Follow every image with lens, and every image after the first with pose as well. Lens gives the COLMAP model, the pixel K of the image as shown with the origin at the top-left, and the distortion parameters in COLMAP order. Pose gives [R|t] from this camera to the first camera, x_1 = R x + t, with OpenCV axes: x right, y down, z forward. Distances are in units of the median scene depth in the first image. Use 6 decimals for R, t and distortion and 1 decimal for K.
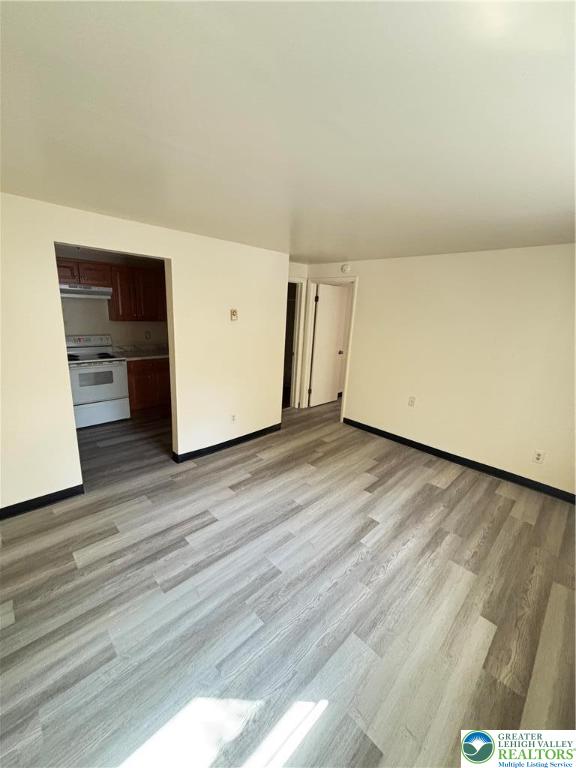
lens RADIAL K [[308.4, 0, 288.0], [0, 308.4, 384.0], [0, 0, 1]] dist [-0.002527, 0.000504]
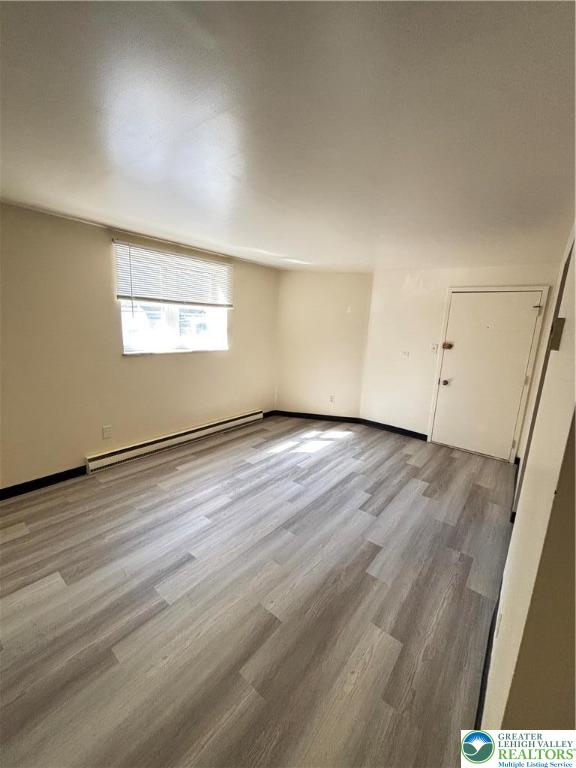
lens RADIAL K [[308.4, 0, 288.0], [0, 308.4, 384.0], [0, 0, 1]] dist [-0.002527, 0.000504]
pose [[-0.988420, -0.067334, -0.135987, 0.178226], [-0.119180, 0.899185, 0.421026, -0.346822], [0.093928, 0.432358, -0.896797, 1.594038]]
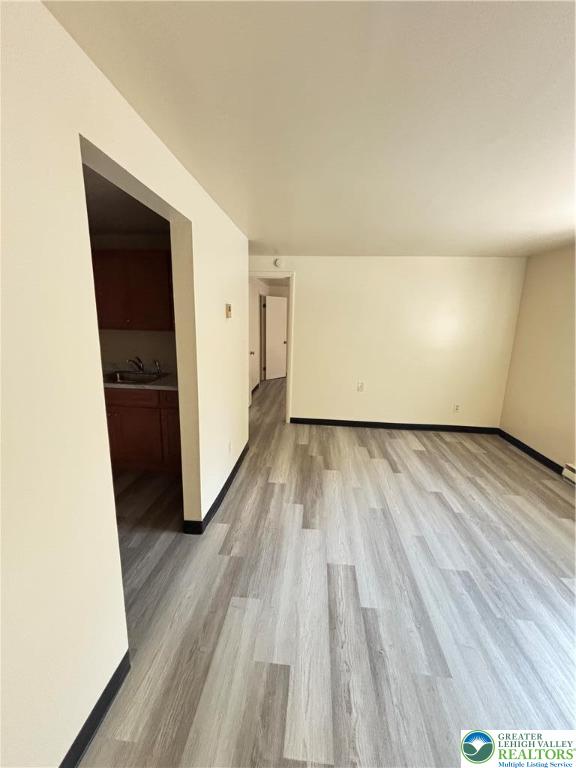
lens RADIAL K [[308.4, 0, 288.0], [0, 308.4, 384.0], [0, 0, 1]] dist [-0.002527, 0.000504]
pose [[0.763414, -0.161318, 0.625440, -0.700014], [0.166651, 0.984718, 0.050571, -0.076777], [-0.624040, 0.065624, 0.778631, 0.416455]]
